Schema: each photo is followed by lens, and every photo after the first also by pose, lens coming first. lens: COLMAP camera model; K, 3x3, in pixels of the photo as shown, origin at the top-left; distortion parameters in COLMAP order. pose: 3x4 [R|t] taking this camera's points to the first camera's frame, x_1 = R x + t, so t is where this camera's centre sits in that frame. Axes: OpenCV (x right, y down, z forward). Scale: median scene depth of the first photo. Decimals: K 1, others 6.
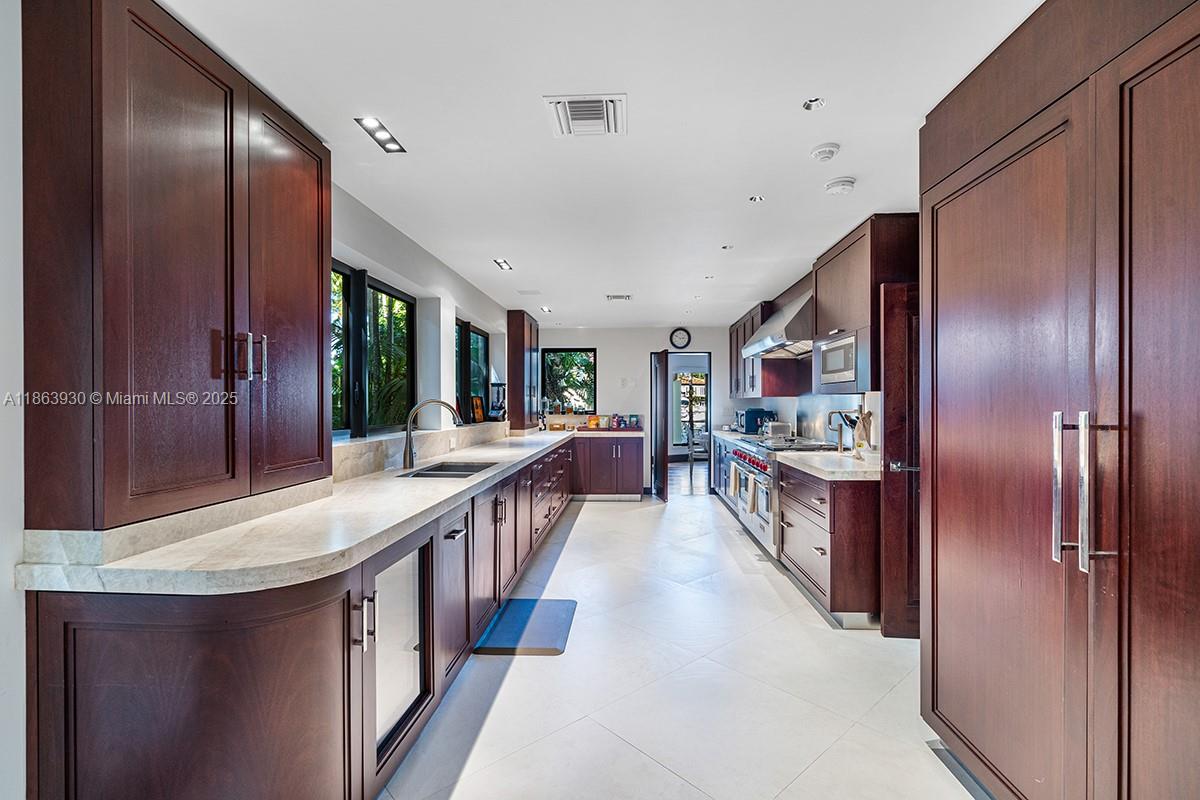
lens RADIAL K [[551.2, 0, 599.9], [0, 551.2, 404.5], [0, 0, 1]] dist [0.000723, 0.000097]
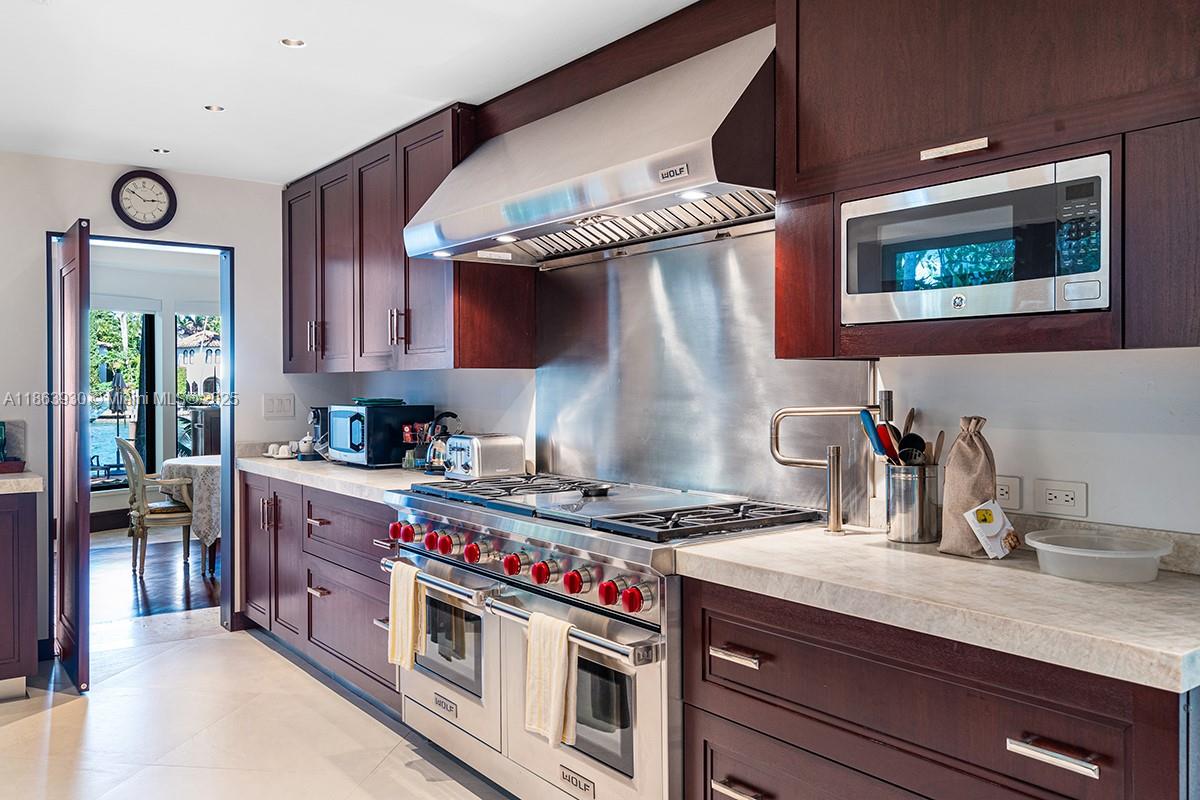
lens RADIAL K [[953.1, 0, 601.1], [0, 953.1, 390.9], [0, 0, 1]] dist [0.002175, 0.007137]
pose [[0.757114, -0.002730, 0.653277, -0.033799], [0.000209, 0.999992, 0.003937, -0.000825], [-0.653283, -0.002844, 0.757109, 0.385113]]
